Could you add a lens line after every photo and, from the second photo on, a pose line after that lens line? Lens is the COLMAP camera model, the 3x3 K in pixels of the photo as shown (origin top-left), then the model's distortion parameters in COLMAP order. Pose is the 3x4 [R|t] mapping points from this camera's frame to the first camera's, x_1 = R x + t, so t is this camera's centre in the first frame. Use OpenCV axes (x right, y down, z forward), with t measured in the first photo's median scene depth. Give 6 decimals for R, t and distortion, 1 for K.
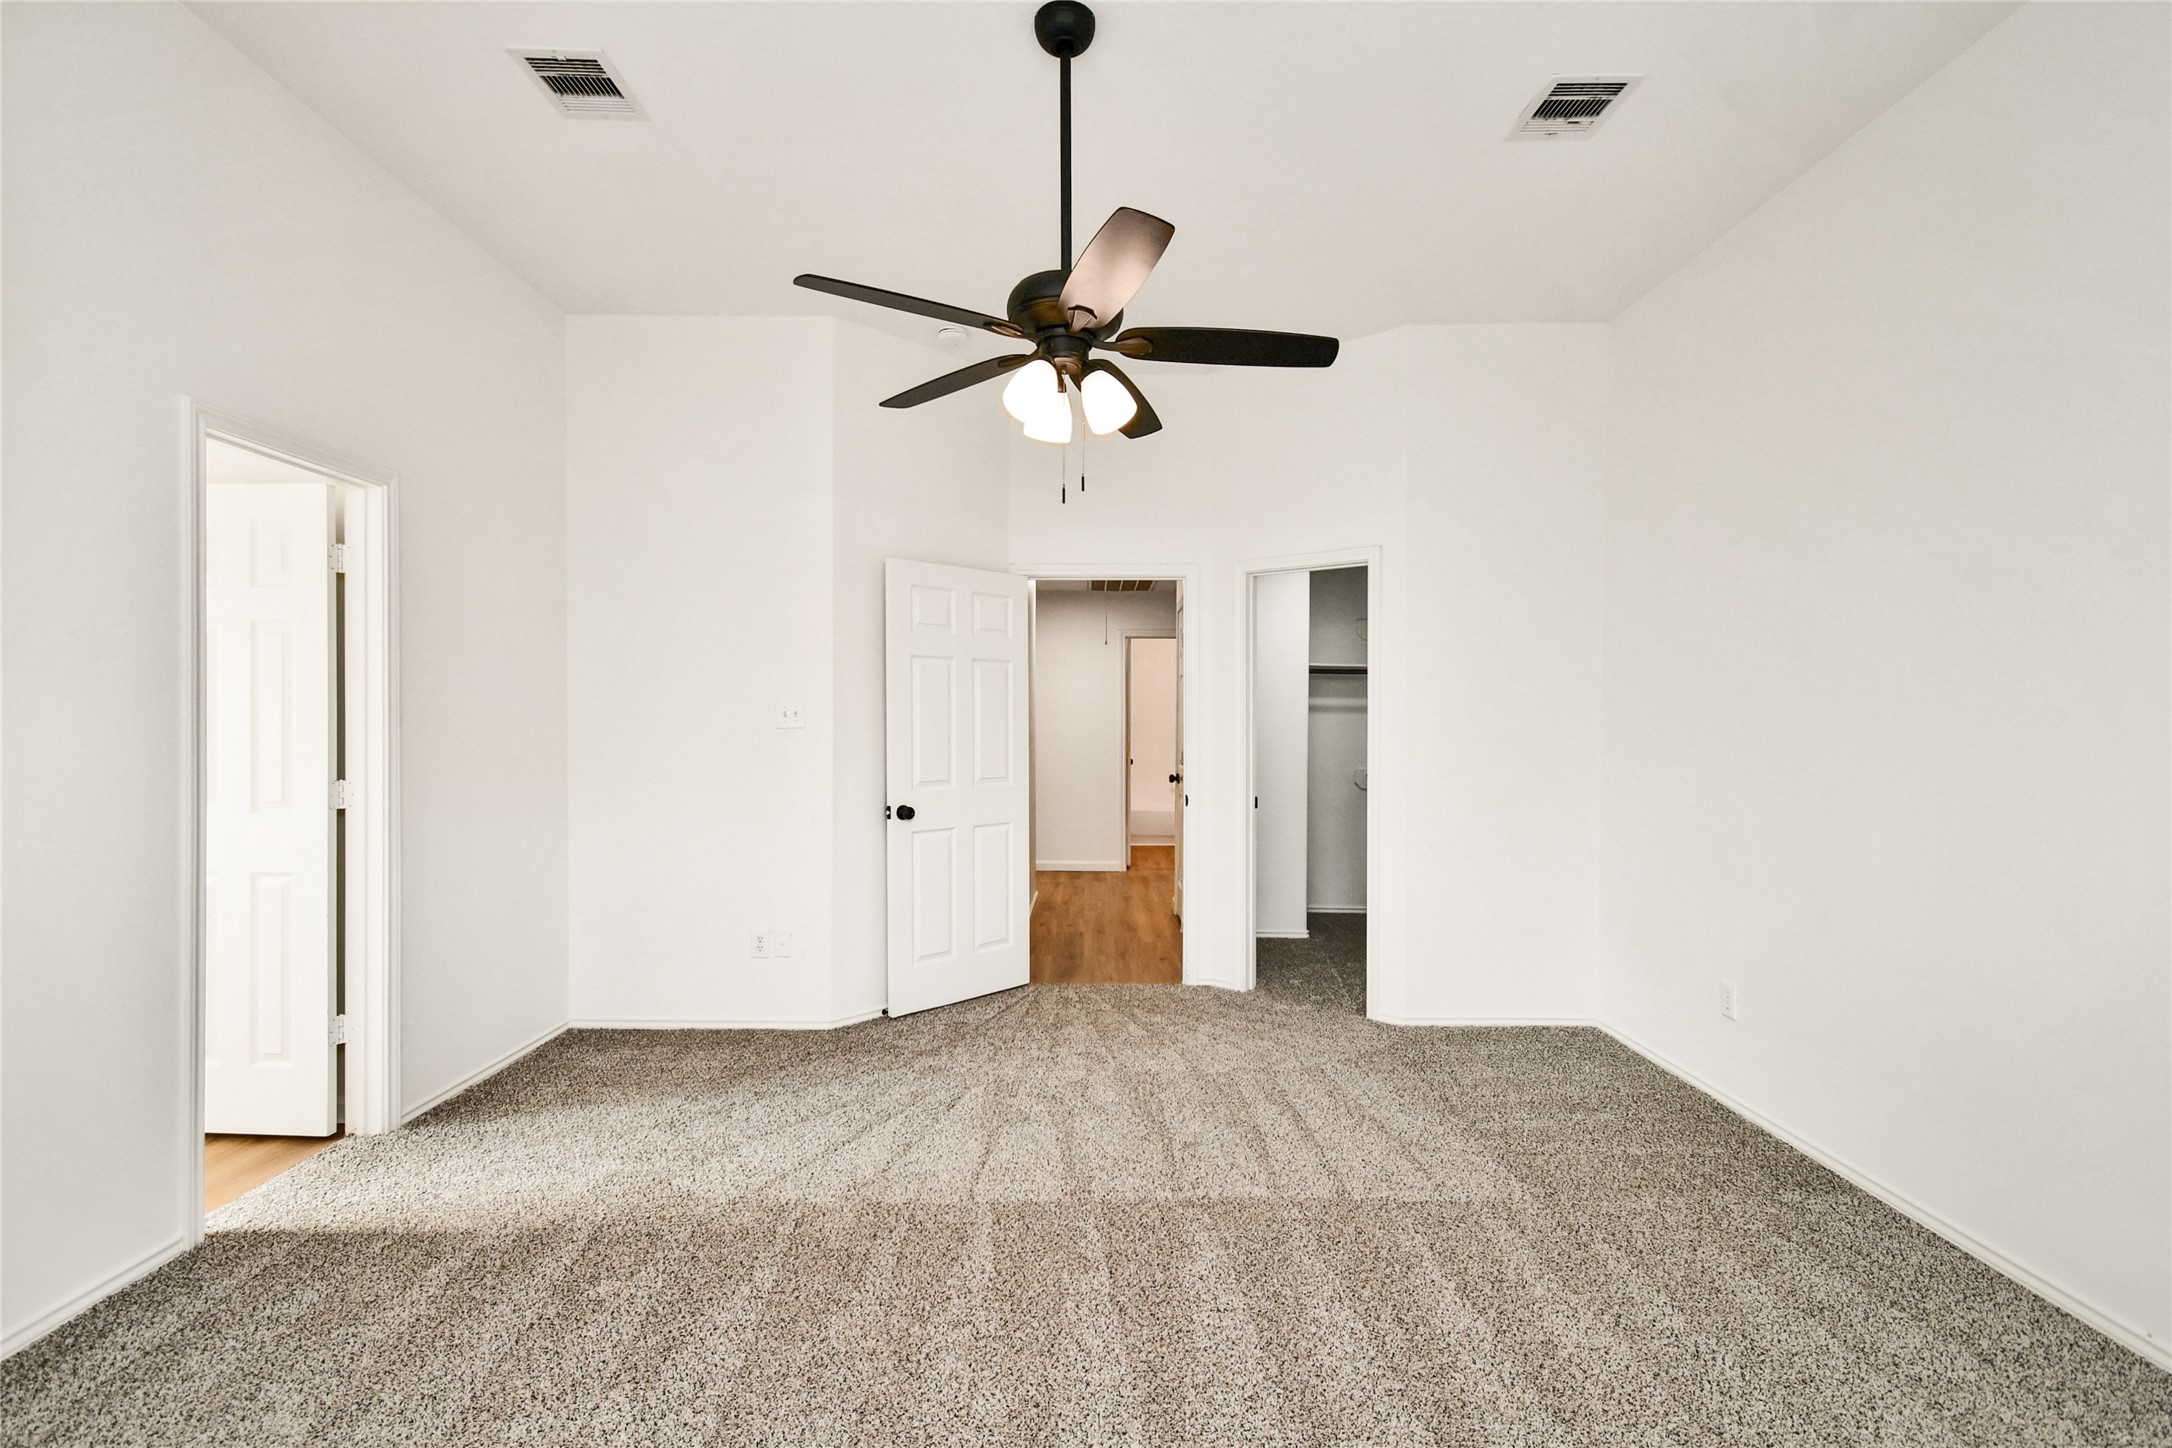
lens RADIAL K [[959.9, 0, 1086.0], [0, 959.9, 724.0], [0, 0, 1]] dist [0.022009, -0.025767]
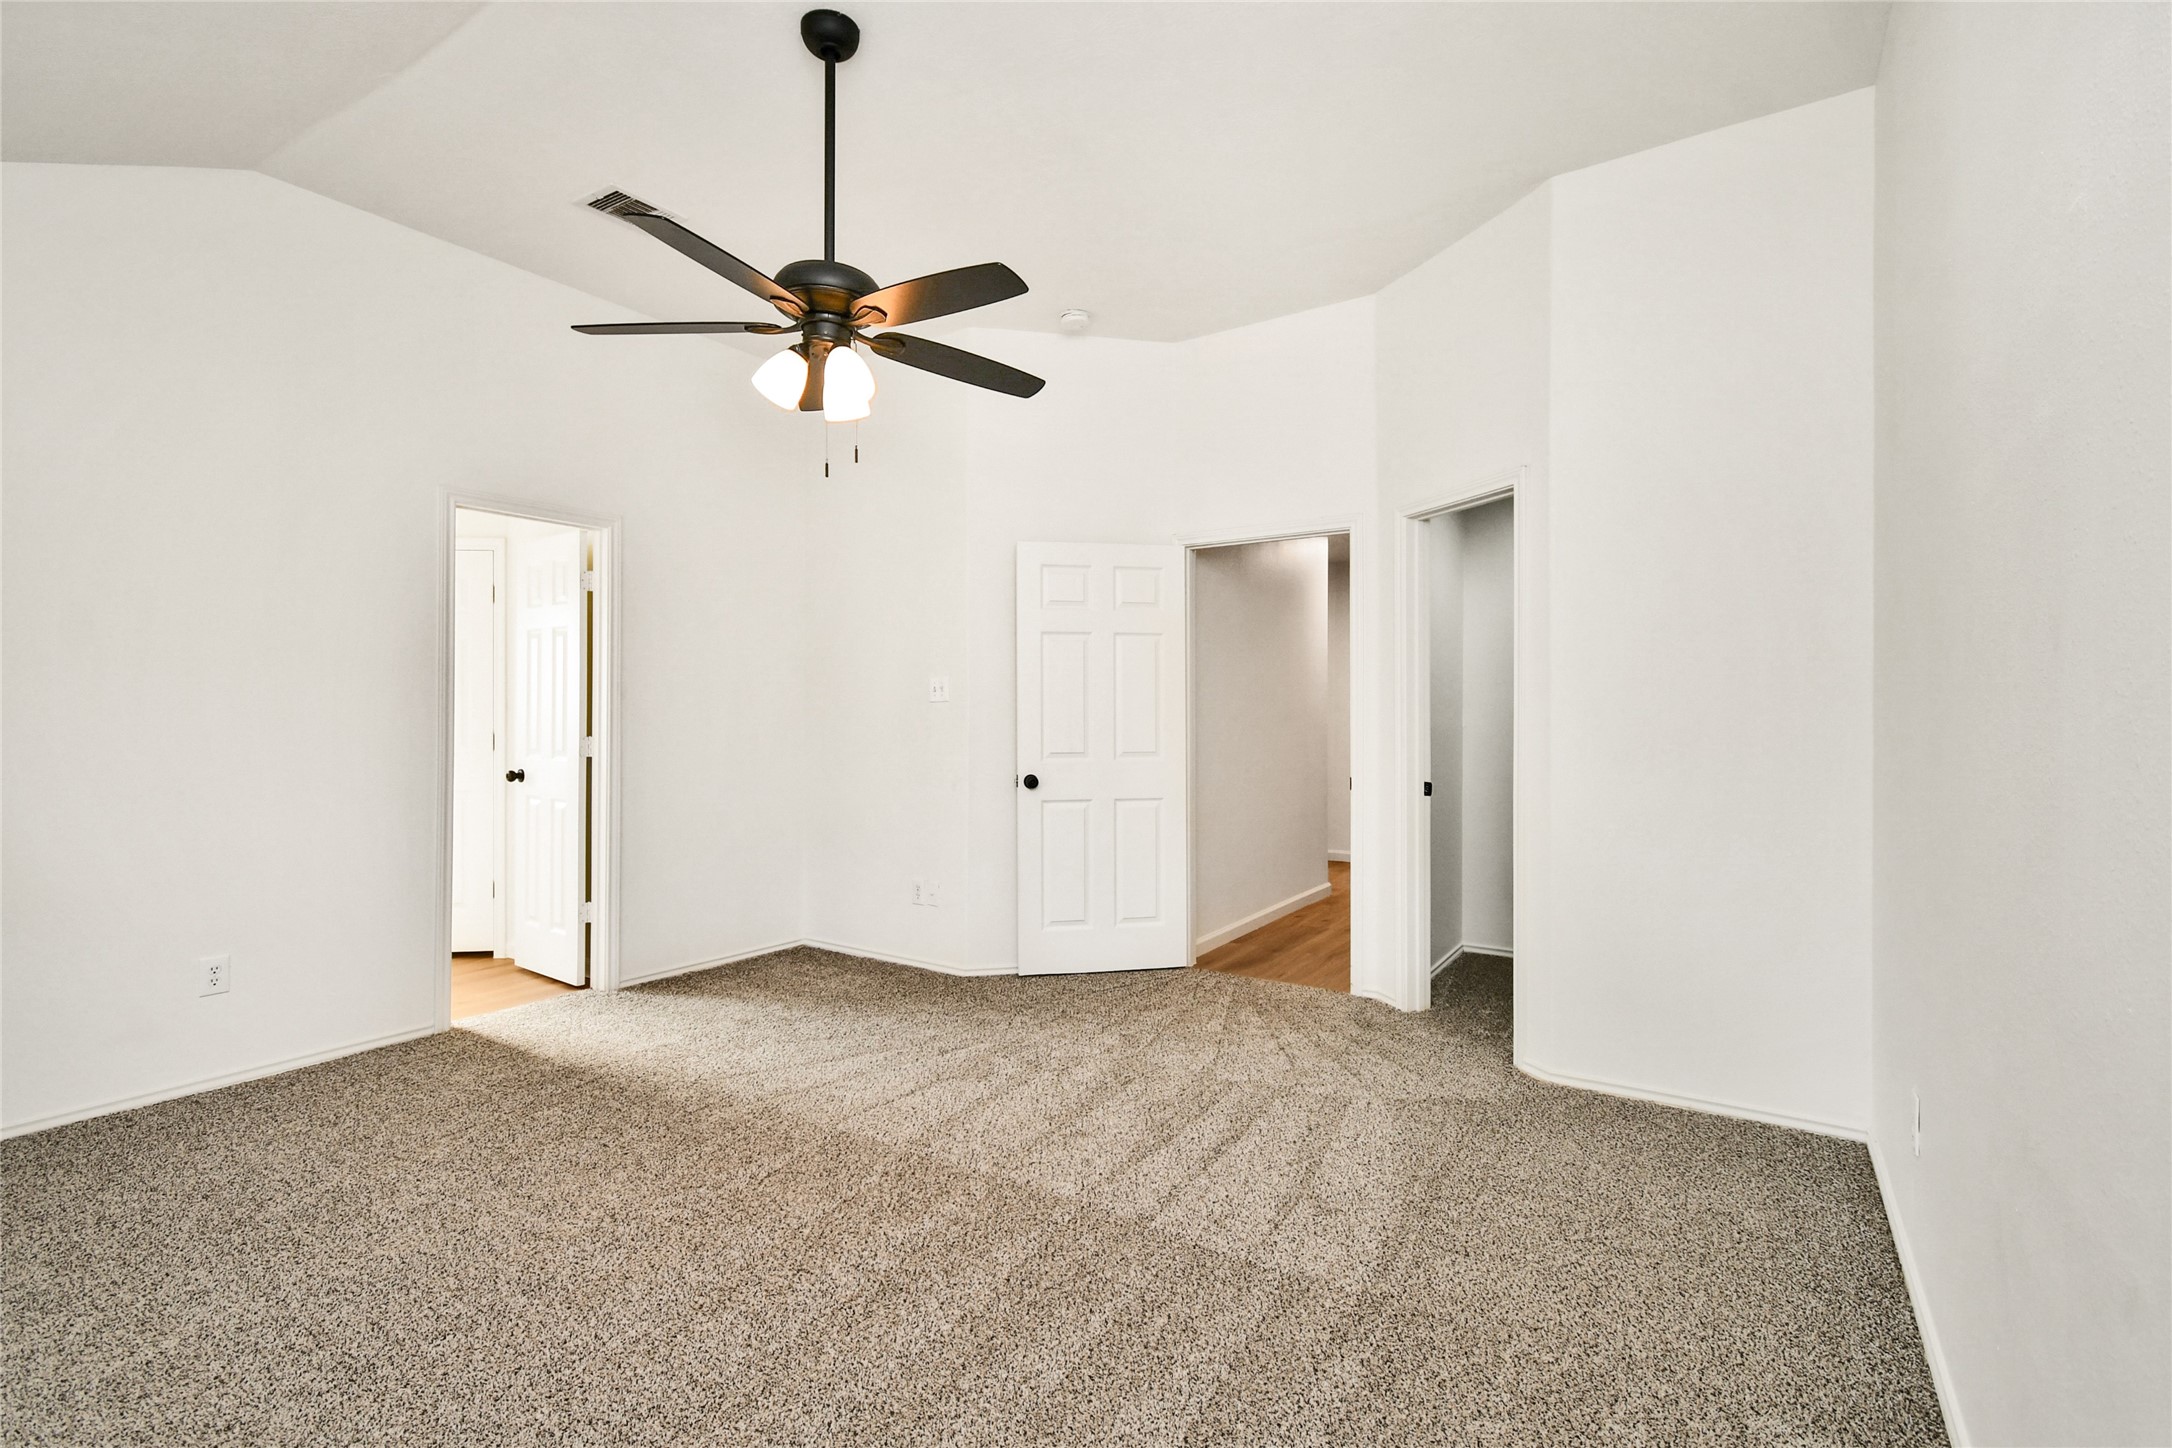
lens RADIAL K [[975.5, 0, 1093.6], [0, 975.5, 705.2], [0, 0, 1]] dist [-0.000132, -0.000312]
pose [[0.836759, -0.004963, -0.547549, 0.588883], [0.001232, 0.999973, -0.007180, 0.020941], [0.547570, 0.005334, 0.836743, 0.185831]]
